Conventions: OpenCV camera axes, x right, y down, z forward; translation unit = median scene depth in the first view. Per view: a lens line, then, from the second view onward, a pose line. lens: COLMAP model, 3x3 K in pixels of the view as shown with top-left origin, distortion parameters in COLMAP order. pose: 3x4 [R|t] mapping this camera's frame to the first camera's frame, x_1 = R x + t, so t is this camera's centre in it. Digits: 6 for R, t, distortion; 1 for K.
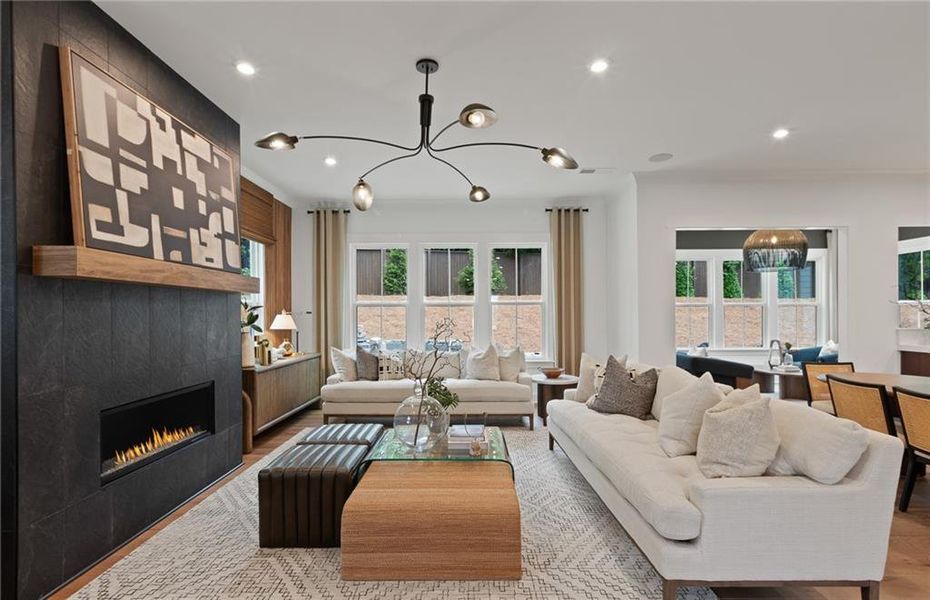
lens RADIAL K [[430.5, 0, 463.0], [0, 430.5, 316.0], [0, 0, 1]] dist [0.001187, 0.000142]
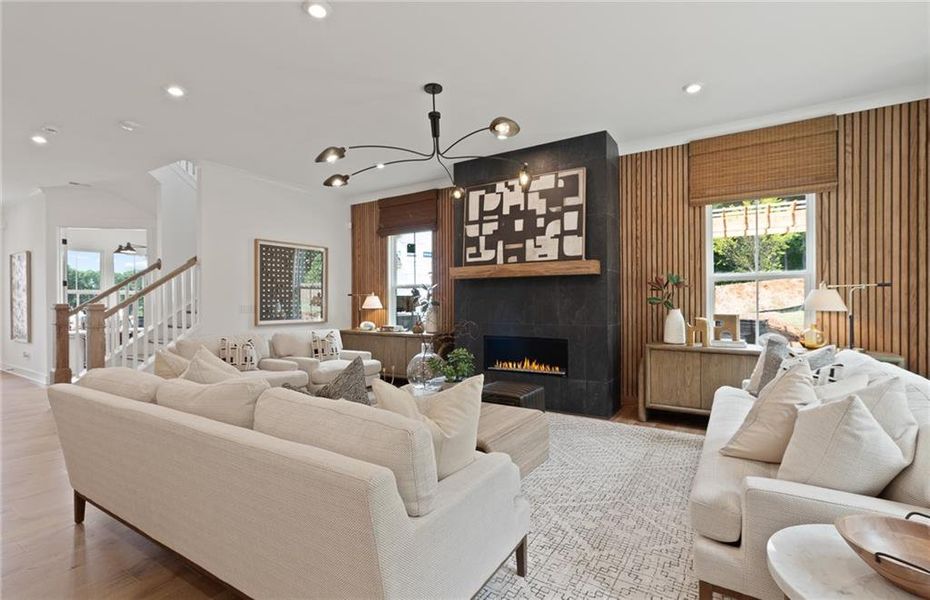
lens RADIAL K [[431.8, 0, 459.3], [0, 431.8, 303.9], [0, 0, 1]] dist [0.003973, 0.000459]
pose [[-0.545009, 0.010017, -0.838370, 0.919844], [0.001145, 0.999937, 0.011203, 0.022147], [0.838430, 0.005145, -0.544986, 1.738304]]
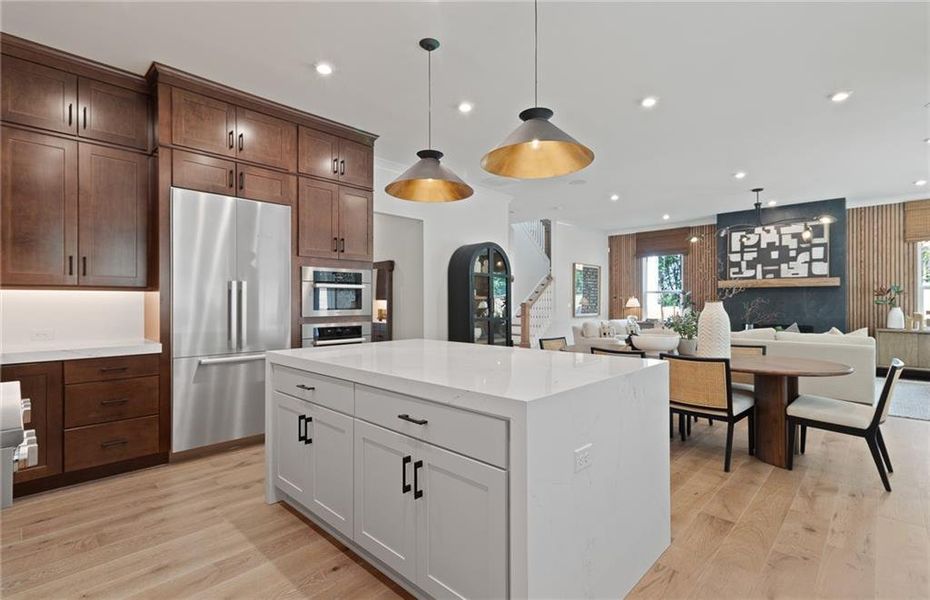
lens RADIAL K [[431.8, 0, 459.3], [0, 431.8, 303.9], [0, 0, 1]] dist [0.003973, 0.000459]
pose [[-0.694782, 0.007130, -0.719185, 2.737587], [-0.000424, 0.999947, 0.010323, 0.014054], [0.719220, 0.007477, -0.694742, 1.471434]]
